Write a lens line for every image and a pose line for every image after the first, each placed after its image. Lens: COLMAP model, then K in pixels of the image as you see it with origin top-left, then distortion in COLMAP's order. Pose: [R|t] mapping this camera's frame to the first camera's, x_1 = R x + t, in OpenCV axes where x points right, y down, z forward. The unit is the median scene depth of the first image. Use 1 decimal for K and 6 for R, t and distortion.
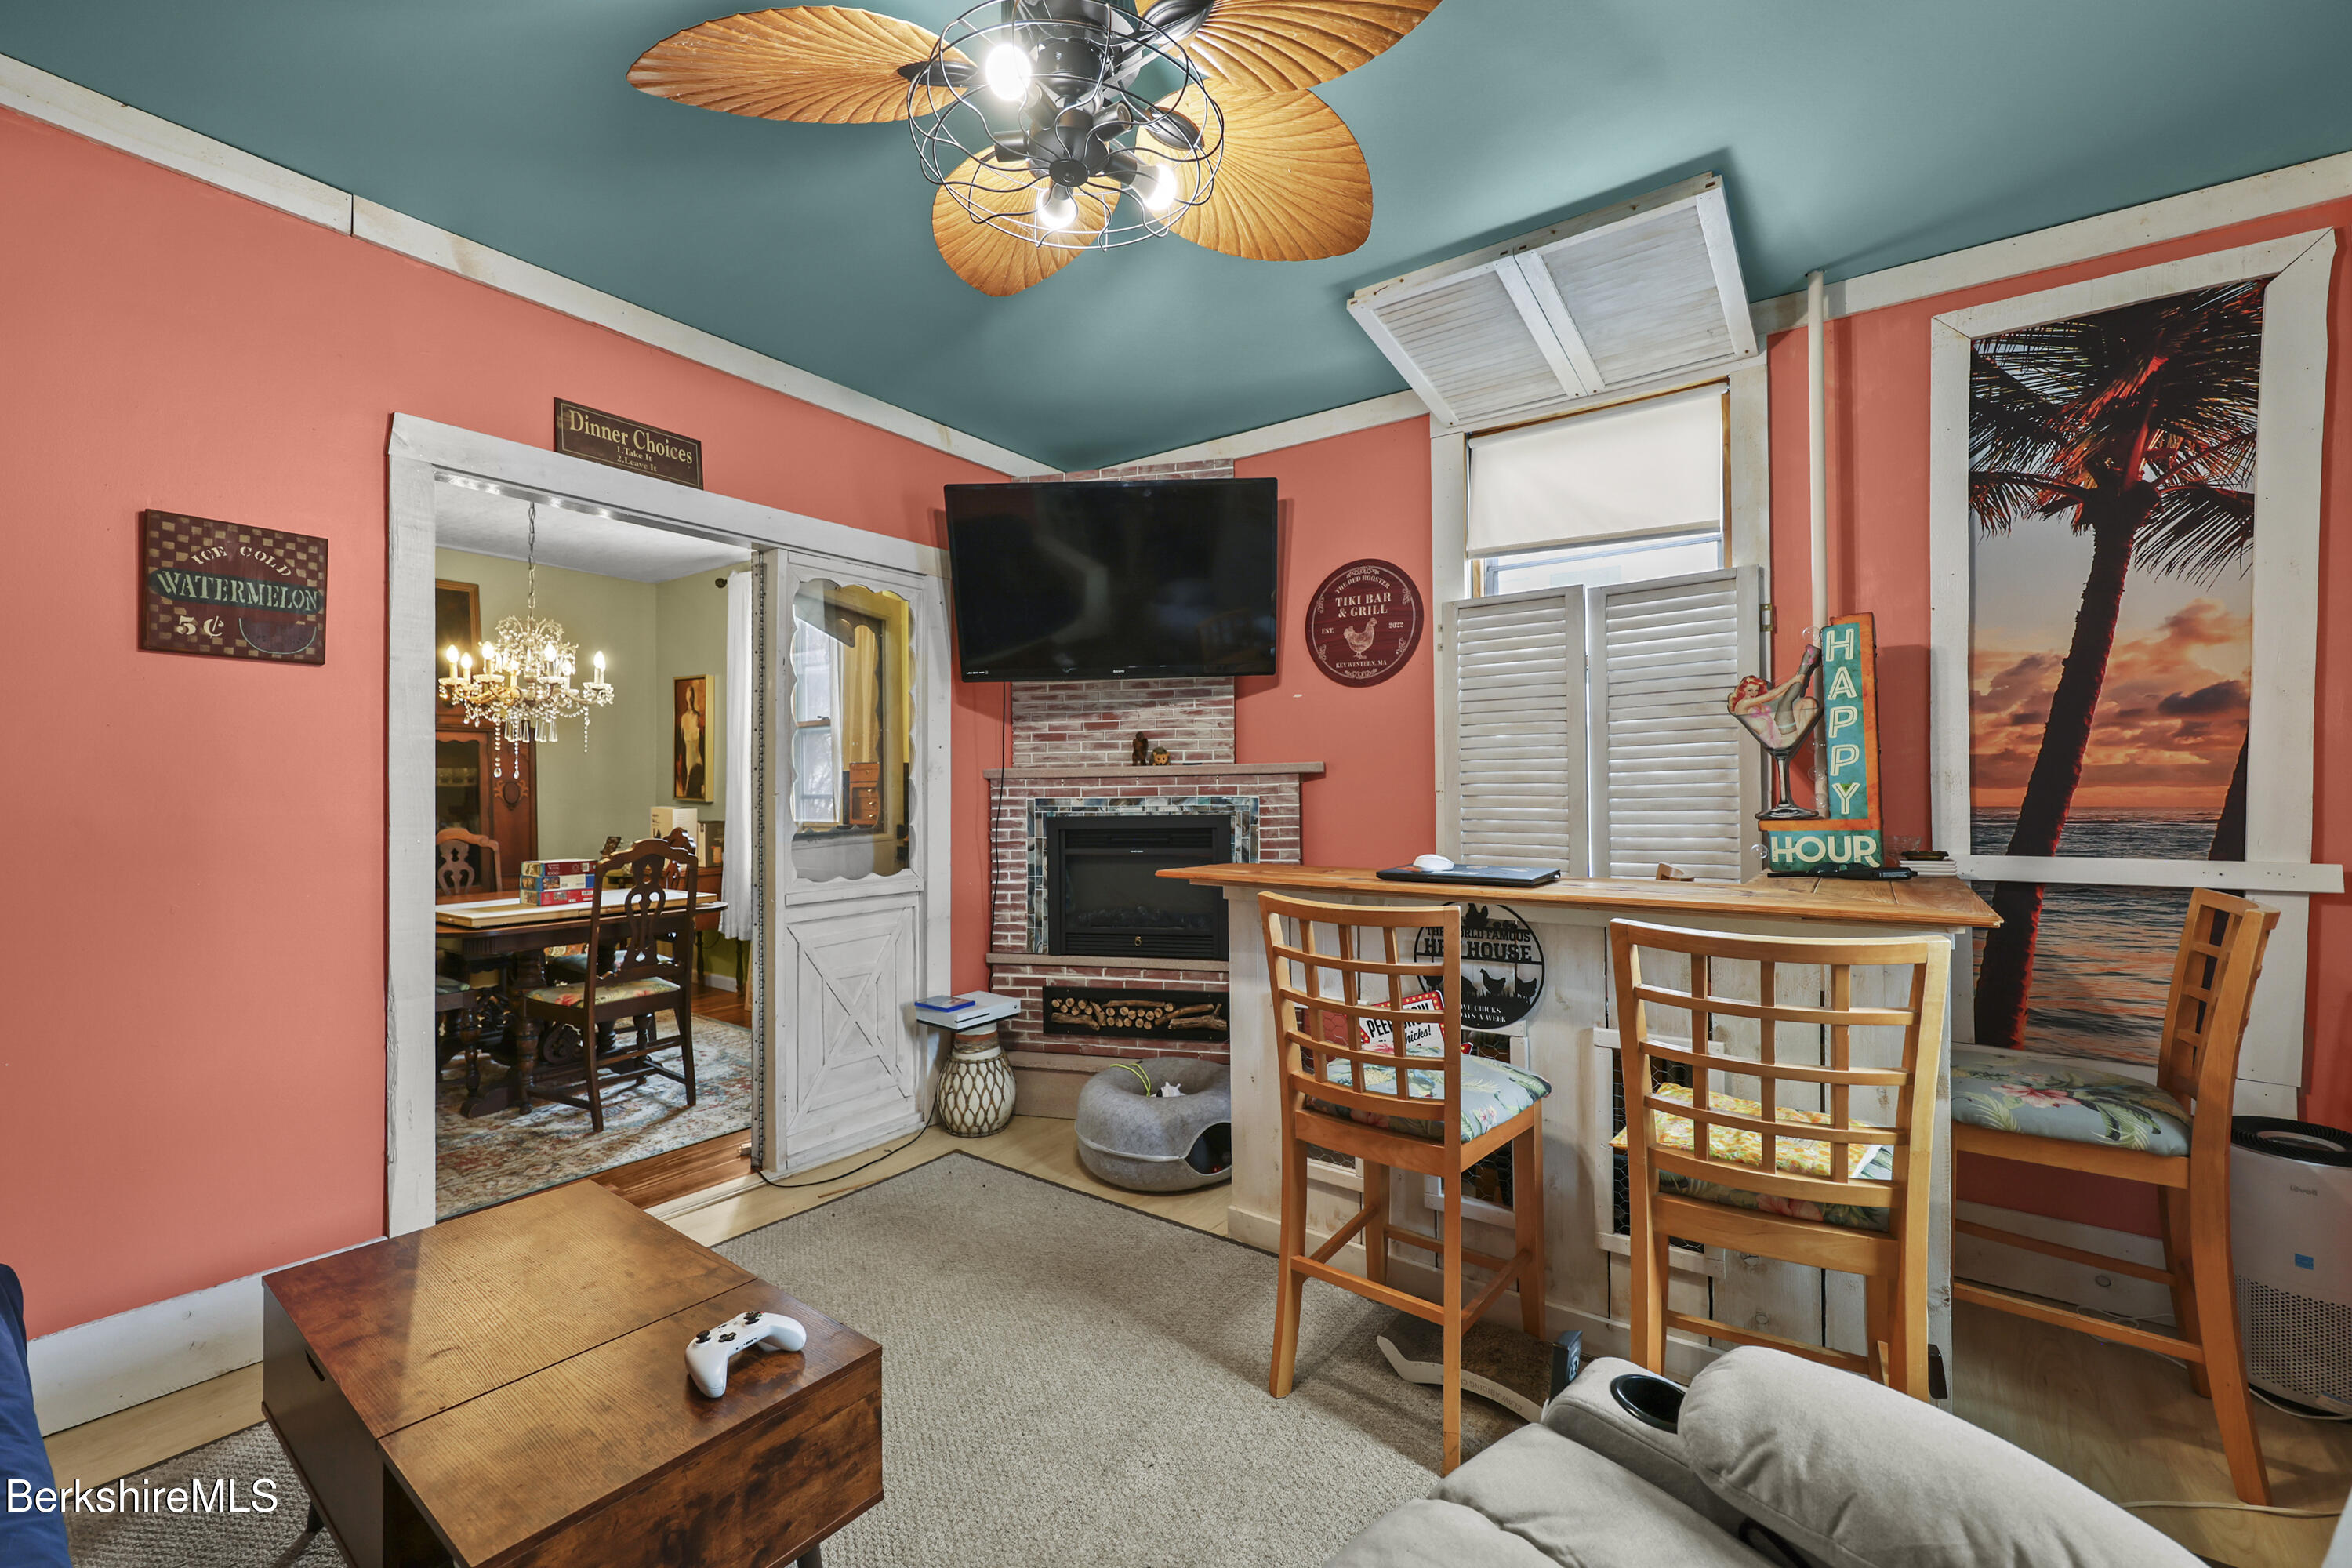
lens RADIAL K [[952.7, 0, 1175.1], [0, 952.7, 781.1], [0, 0, 1]] dist [-0.000675, -0.000271]
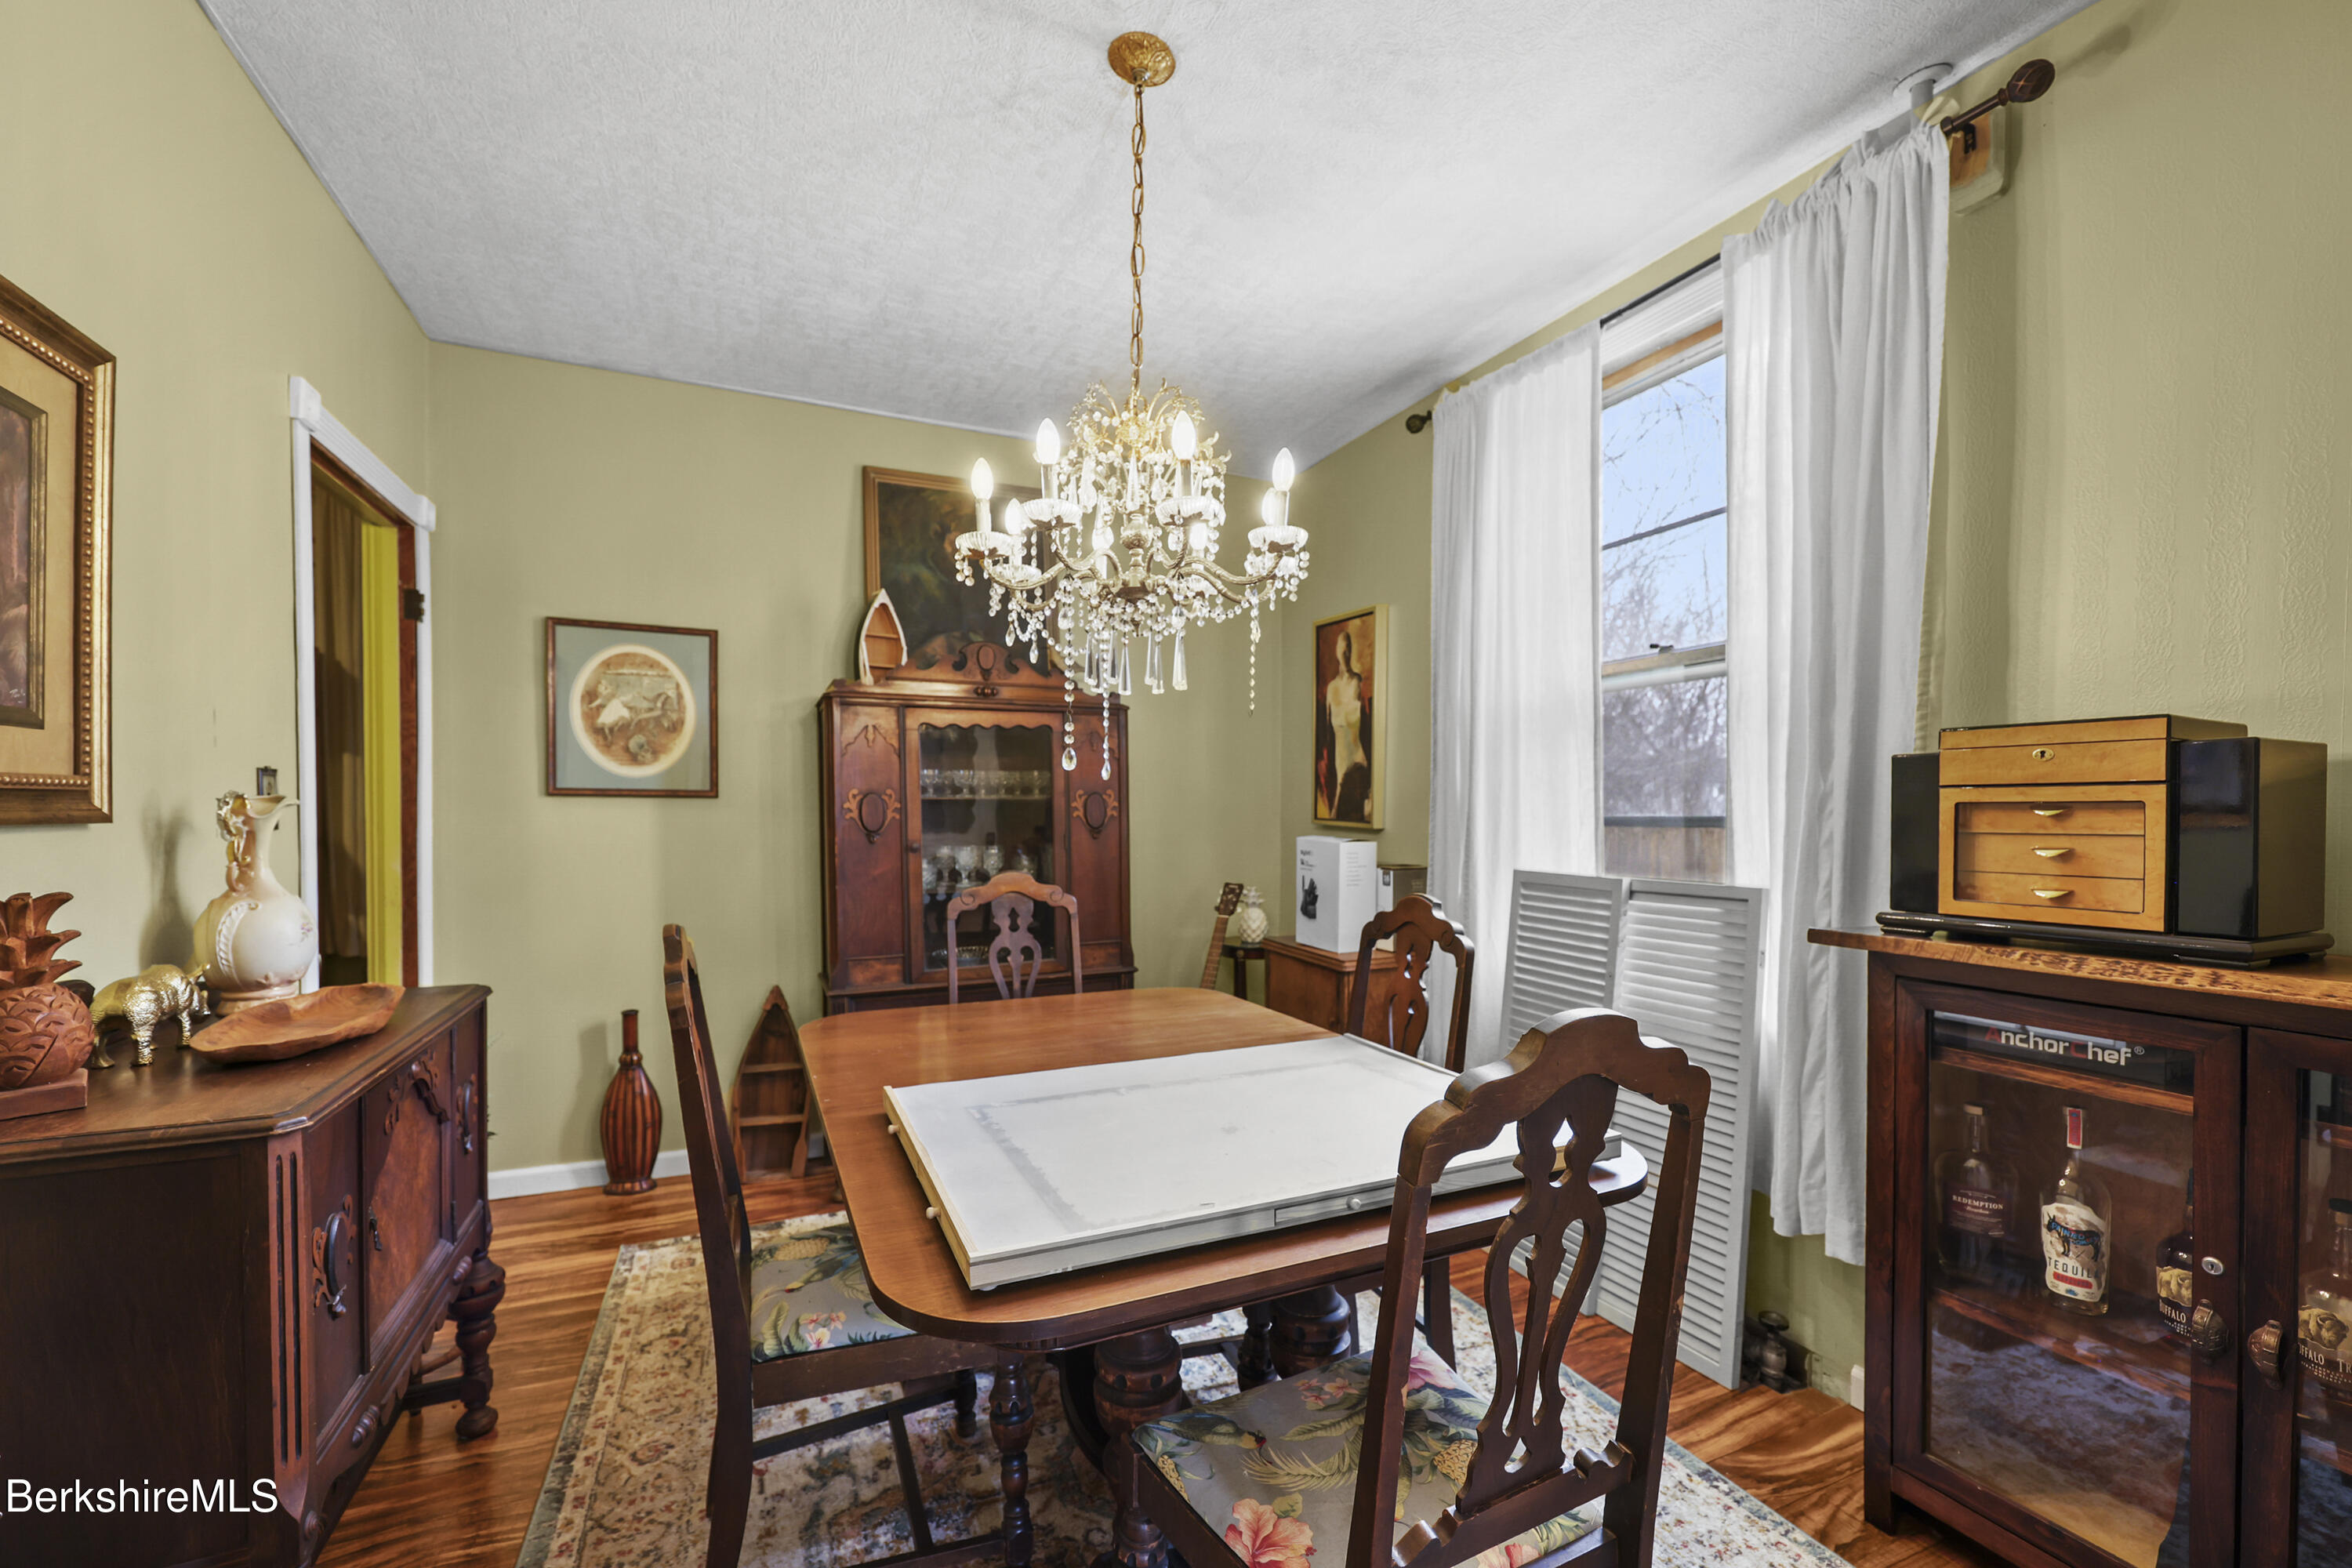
lens RADIAL K [[952.7, 0, 1179.1], [0, 952.7, 818.1], [0, 0, 1]] dist [-0.000675, -0.000271]
pose [[0.869694, 0.014719, -0.493372, -0.336274], [-0.004148, 0.999738, 0.022515, 0.003189], [0.493574, -0.017535, 0.869527, 0.477741]]
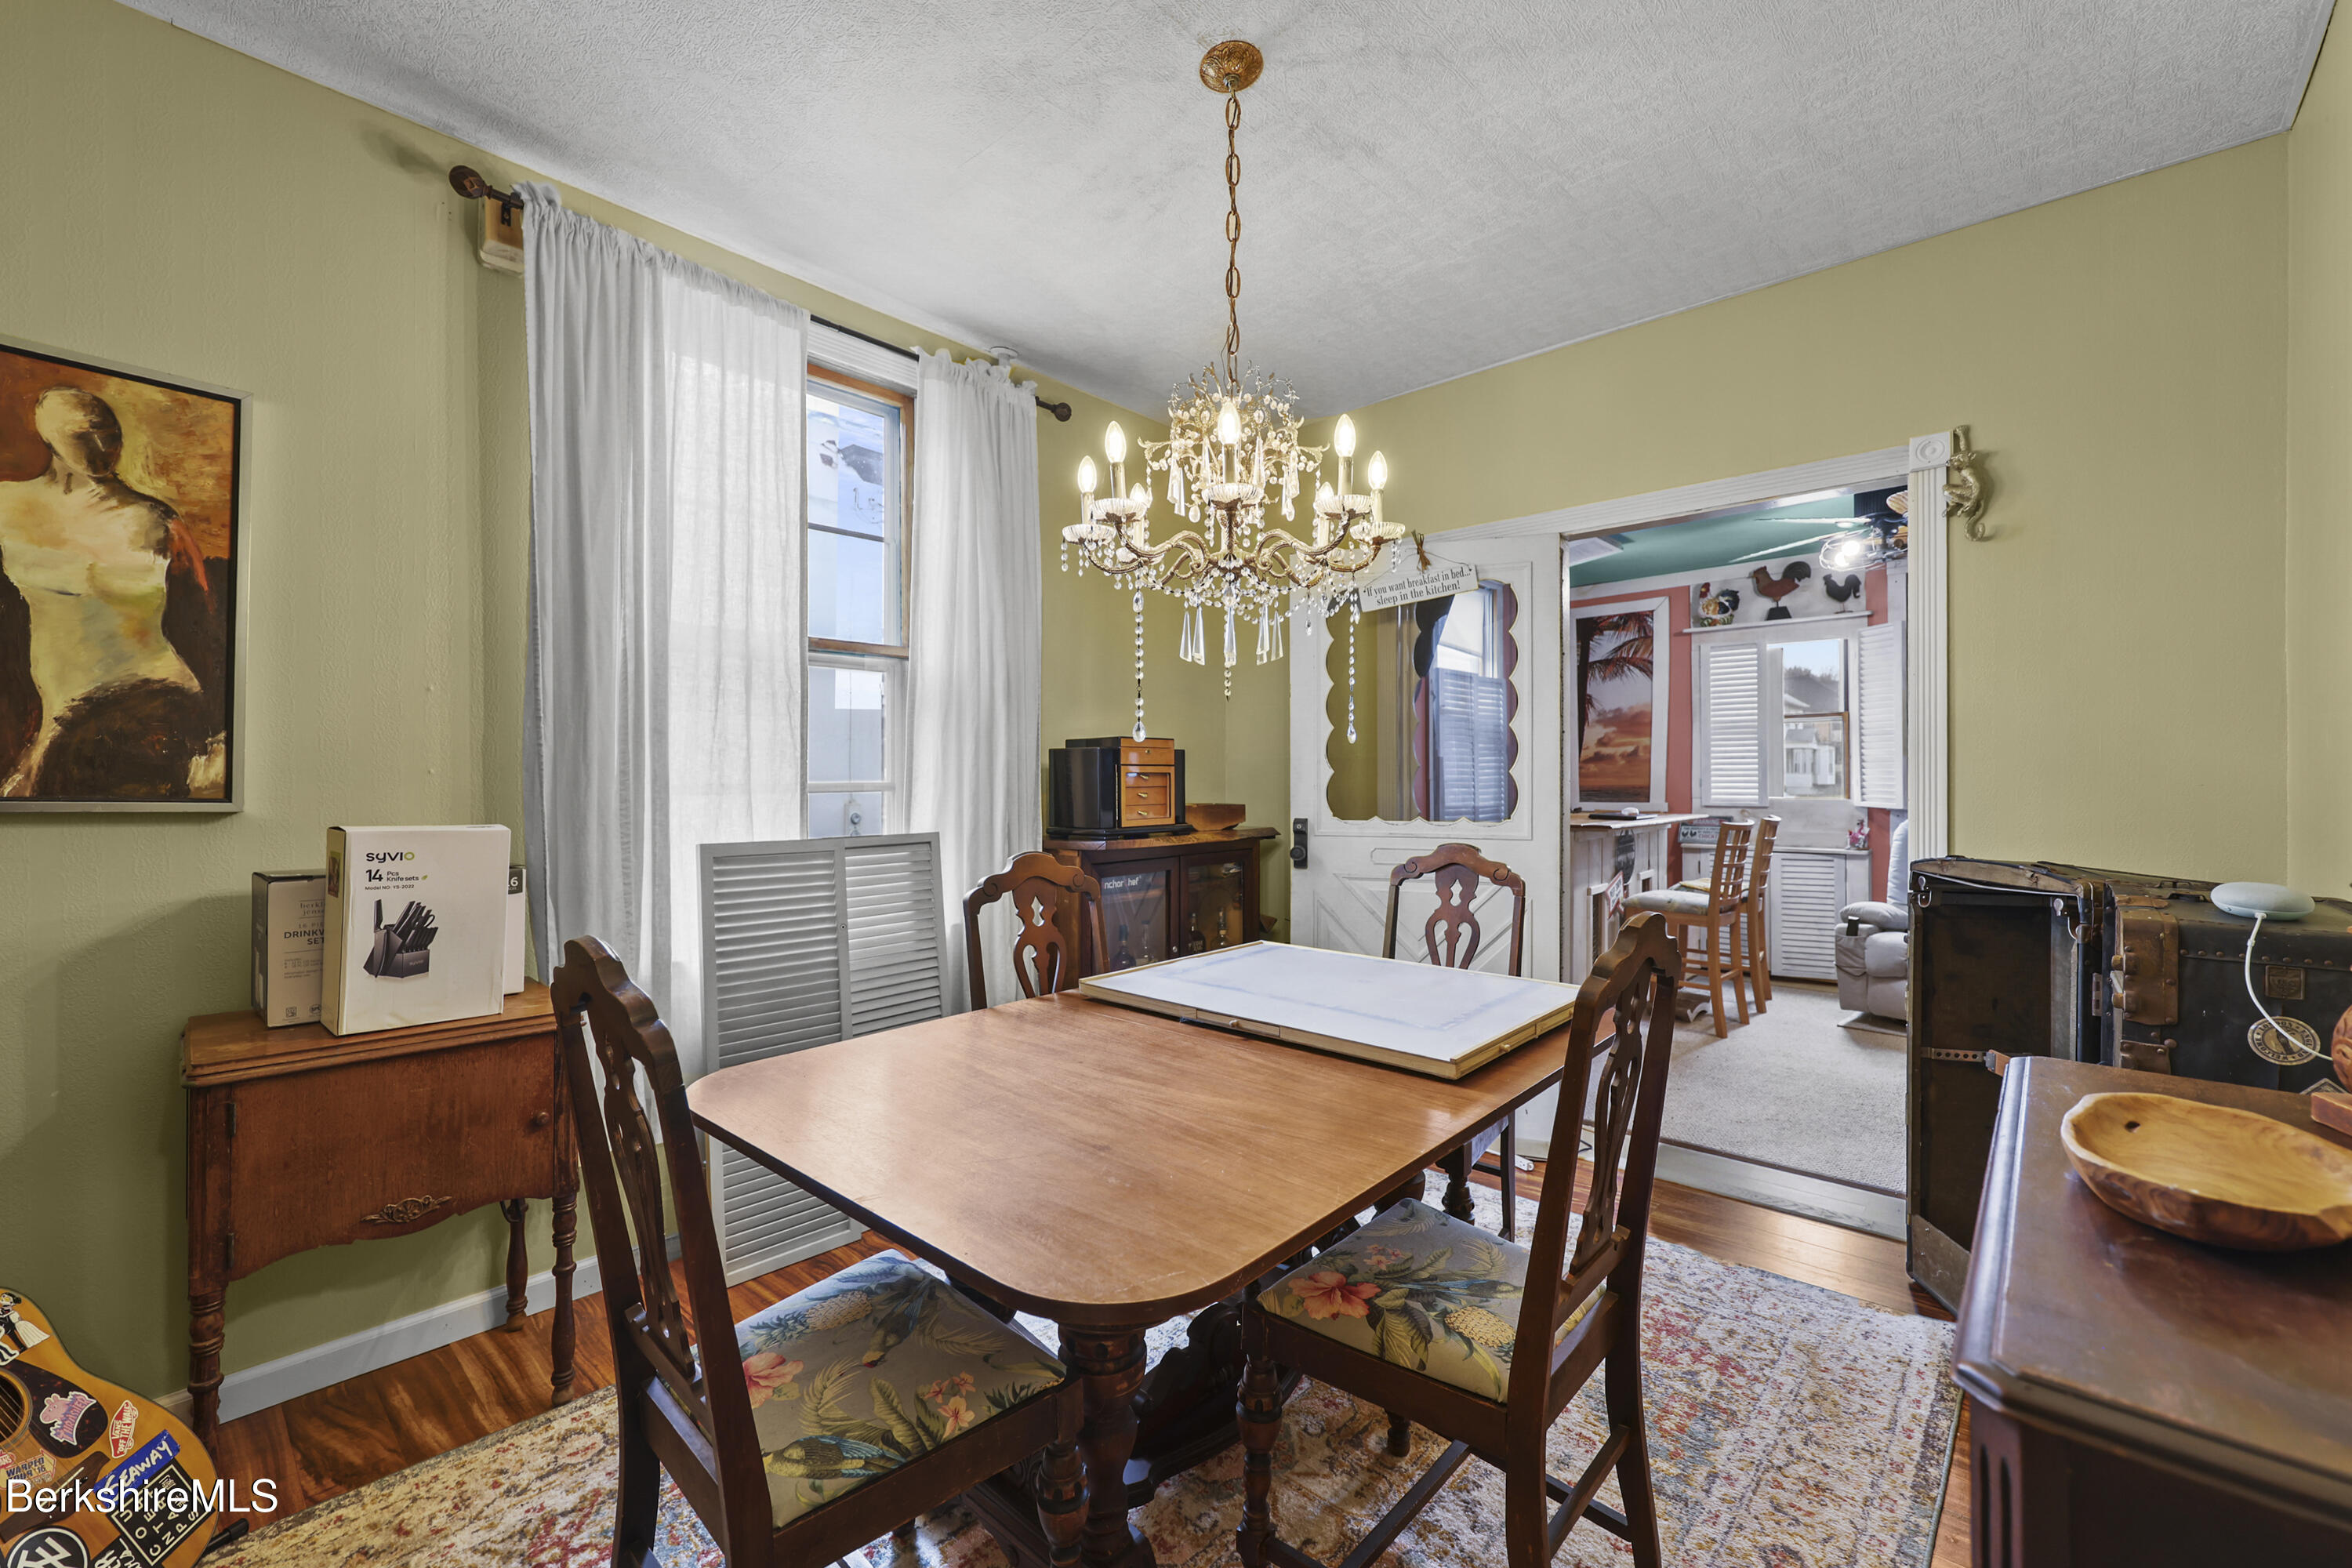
lens RADIAL K [[952.7, 0, 1198.5], [0, 952.7, 779.3], [0, 0, 1]] dist [-0.000675, -0.000271]
pose [[0.094233, 0.009838, 0.995502, -0.827155], [-0.005810, 0.999940, -0.009332, 0.013168], [-0.995533, -0.004904, 0.094285, 0.723715]]
